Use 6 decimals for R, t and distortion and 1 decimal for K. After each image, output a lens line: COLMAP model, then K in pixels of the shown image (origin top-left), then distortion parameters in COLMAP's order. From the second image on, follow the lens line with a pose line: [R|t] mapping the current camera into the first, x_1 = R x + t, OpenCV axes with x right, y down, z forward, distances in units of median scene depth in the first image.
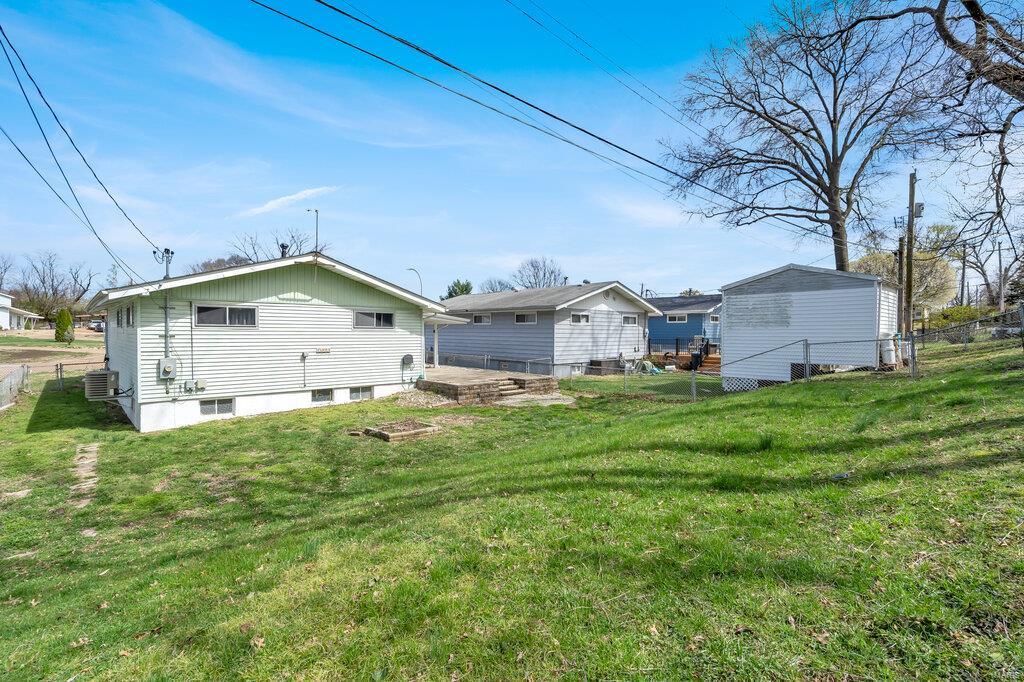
lens RADIAL K [[466.3, 0, 505.8], [0, 466.3, 336.1], [0, 0, 1]] dist [-0.005260, 0.002216]
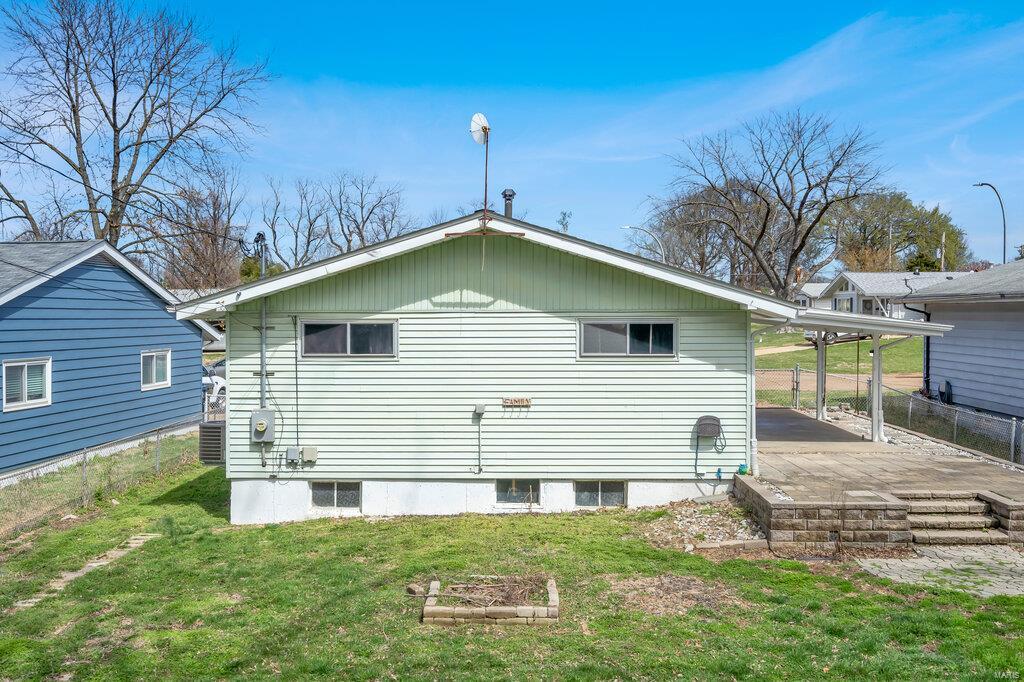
lens RADIAL K [[992.6, 0, 510.3], [0, 992.6, 341.2], [0, 0, 1]] dist [0.007088, 0.000000]
pose [[0.717958, 0.009873, -0.696017, 0.346637], [0.000281, 0.999895, 0.014473, -0.050620], [0.696087, -0.010586, 0.717880, 0.228668]]
